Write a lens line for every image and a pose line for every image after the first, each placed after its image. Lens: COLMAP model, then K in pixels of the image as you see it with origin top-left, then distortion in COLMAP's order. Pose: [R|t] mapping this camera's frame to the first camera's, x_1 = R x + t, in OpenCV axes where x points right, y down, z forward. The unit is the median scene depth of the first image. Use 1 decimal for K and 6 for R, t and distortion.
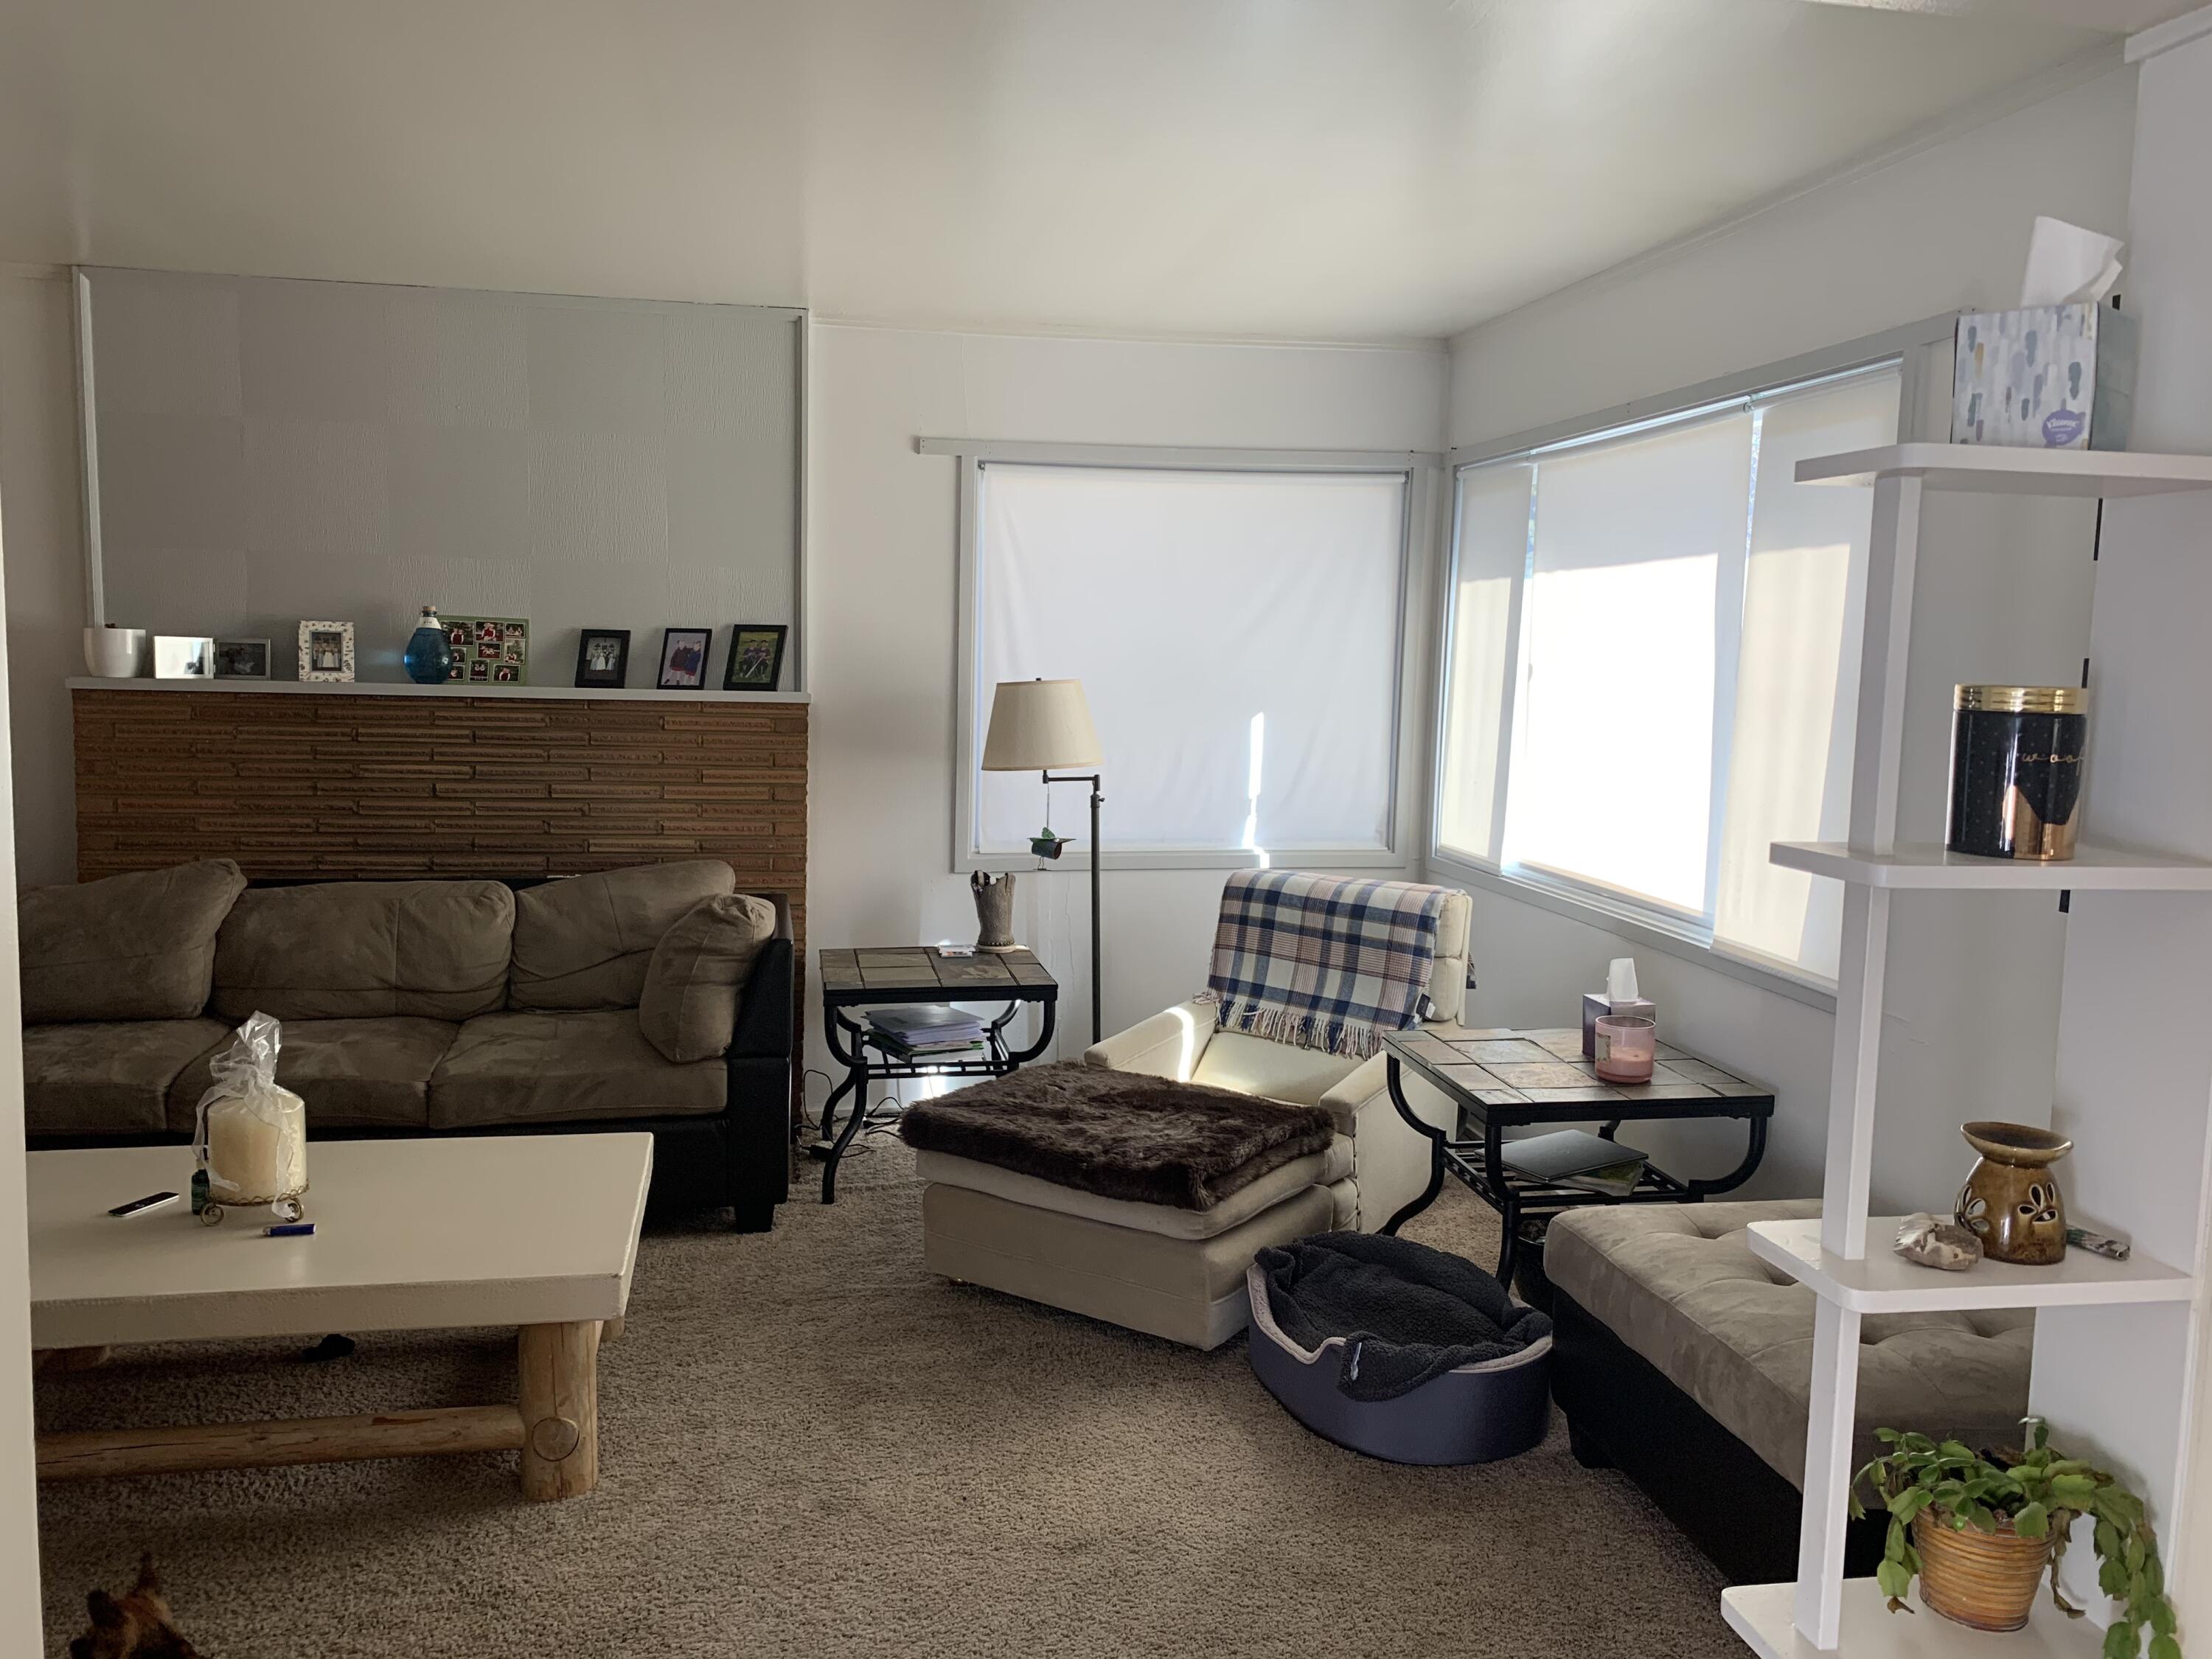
lens RADIAL K [[1653.4, 0, 1097.8], [0, 1653.4, 817.3], [0, 0, 1]] dist [0.090426, -0.190618]
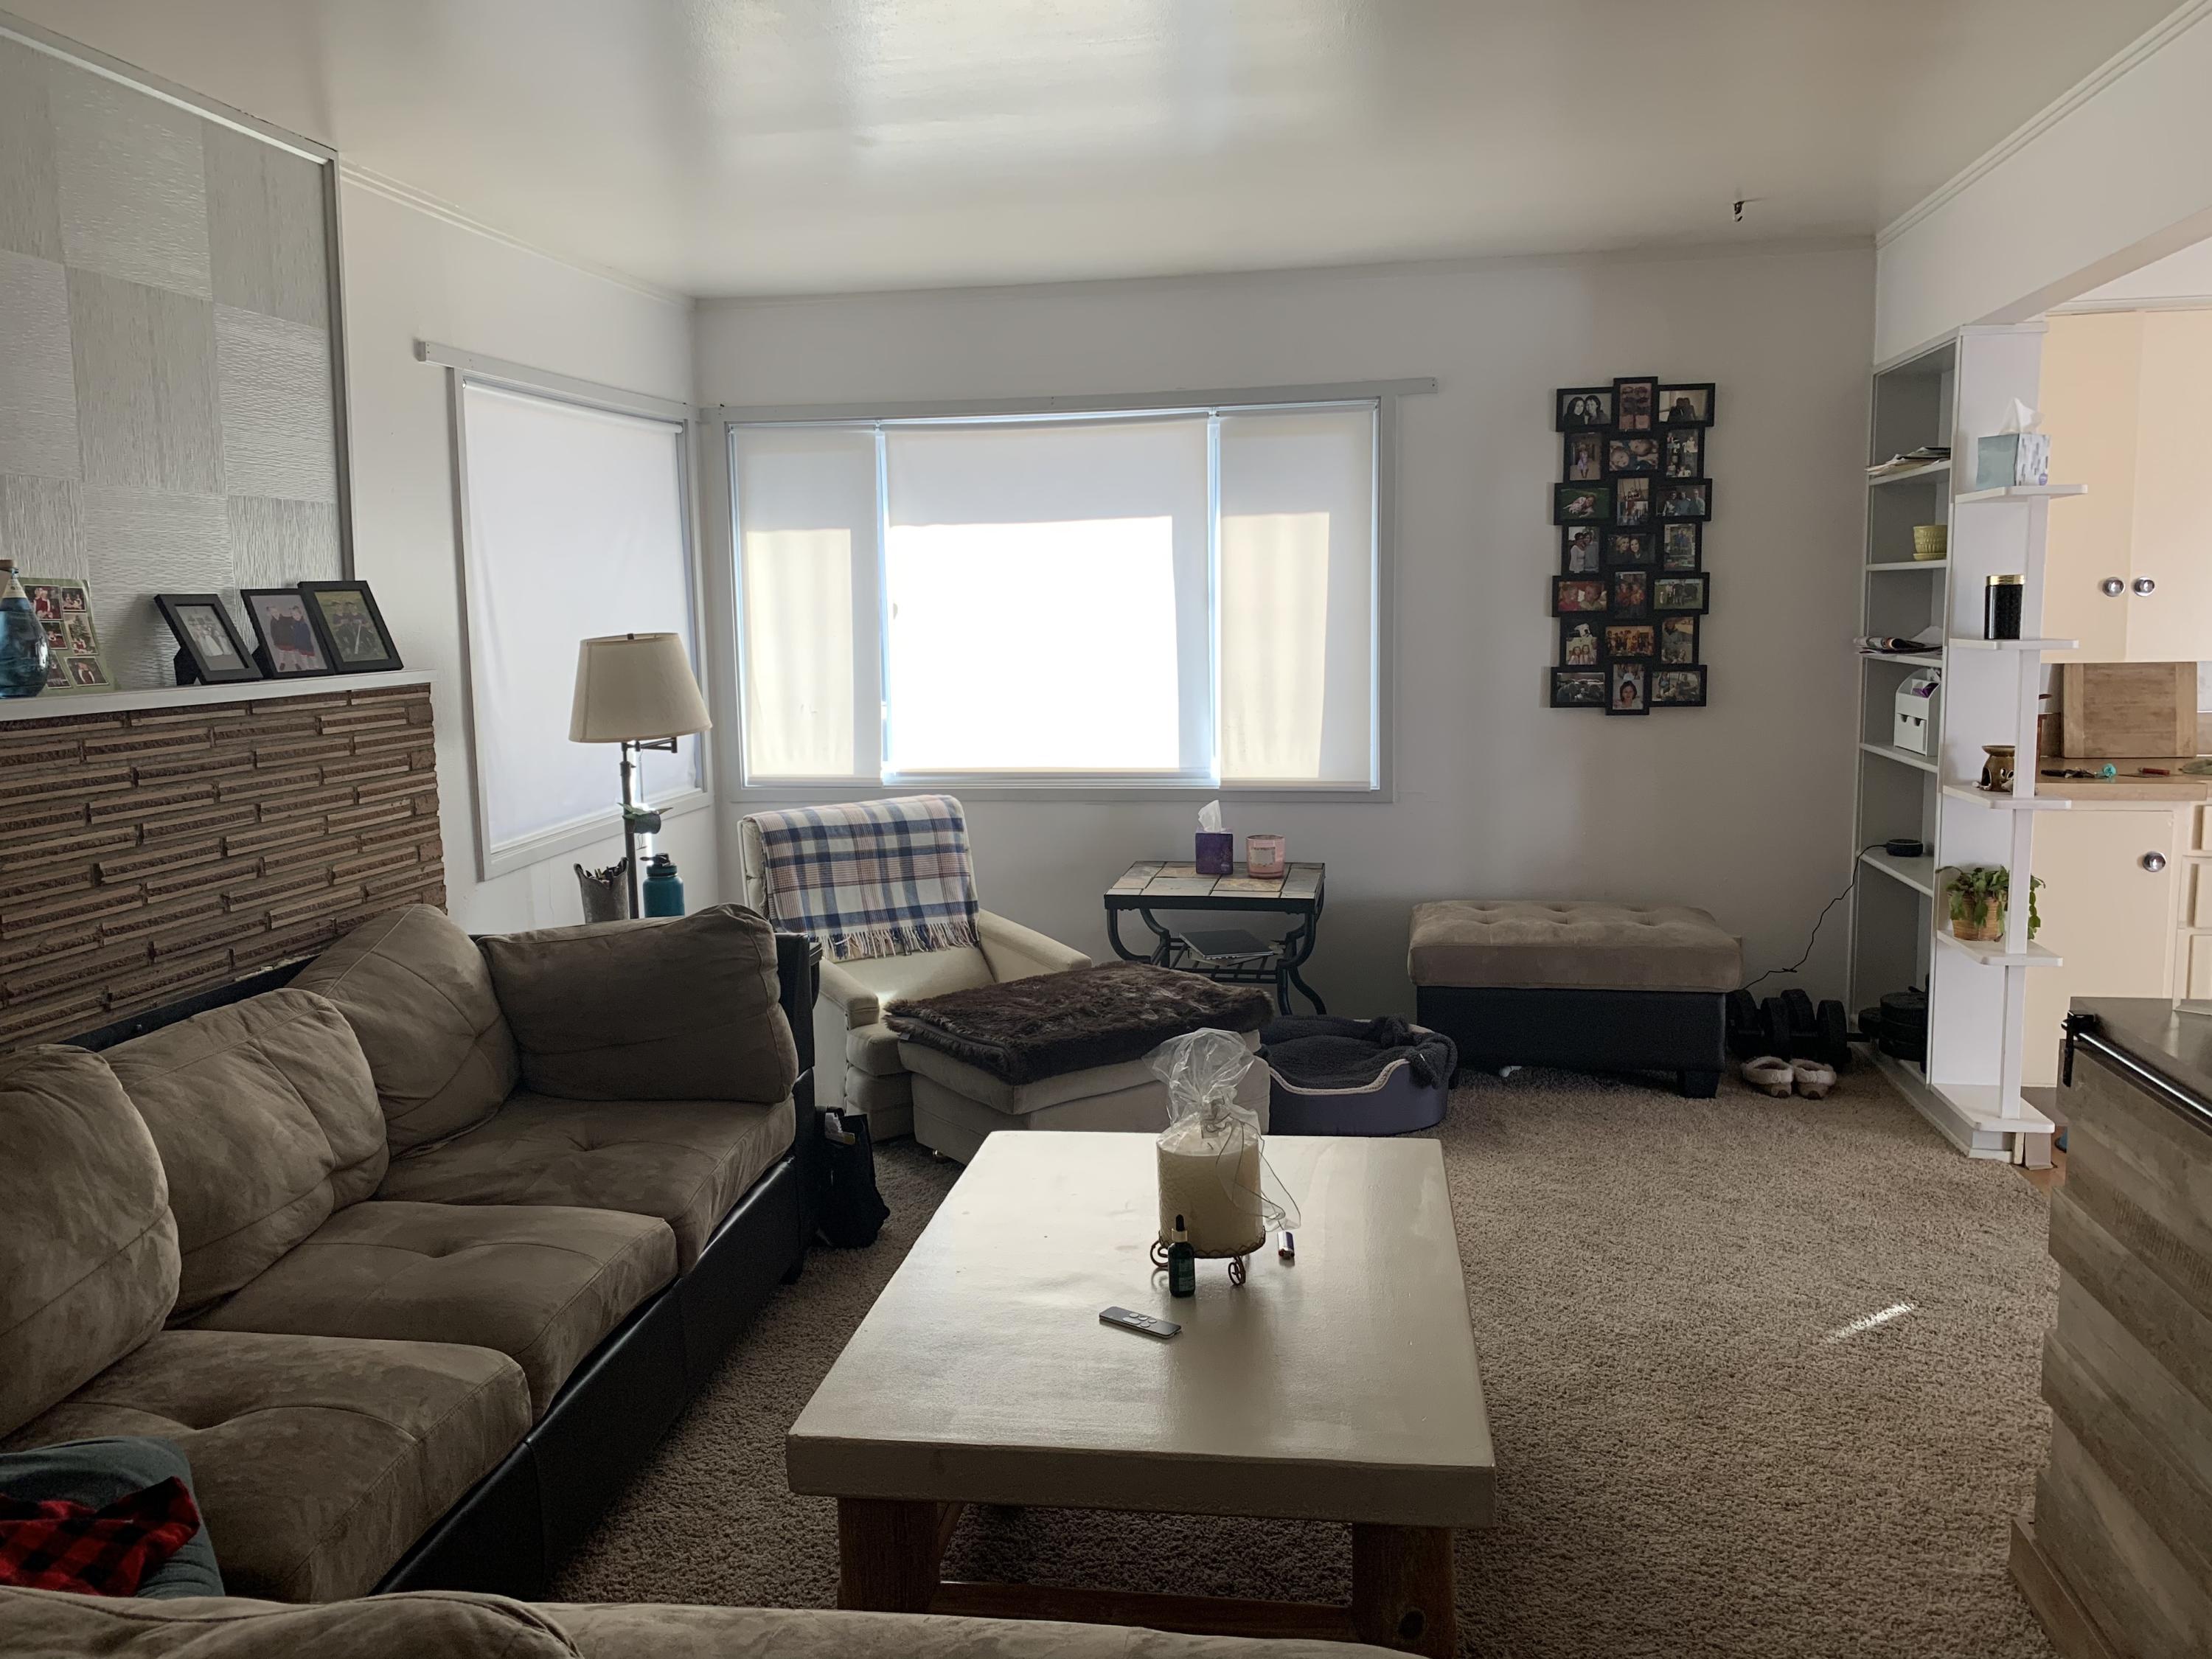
lens RADIAL K [[1653.4, 0, 1097.8], [0, 1653.4, 817.3], [0, 0, 1]] dist [0.090426, -0.190618]
pose [[0.338389, -0.149267, 0.929092, -0.819334], [0.124829, 0.985734, 0.112902, -0.058311], [-0.932690, 0.077773, 0.352194, 0.467280]]
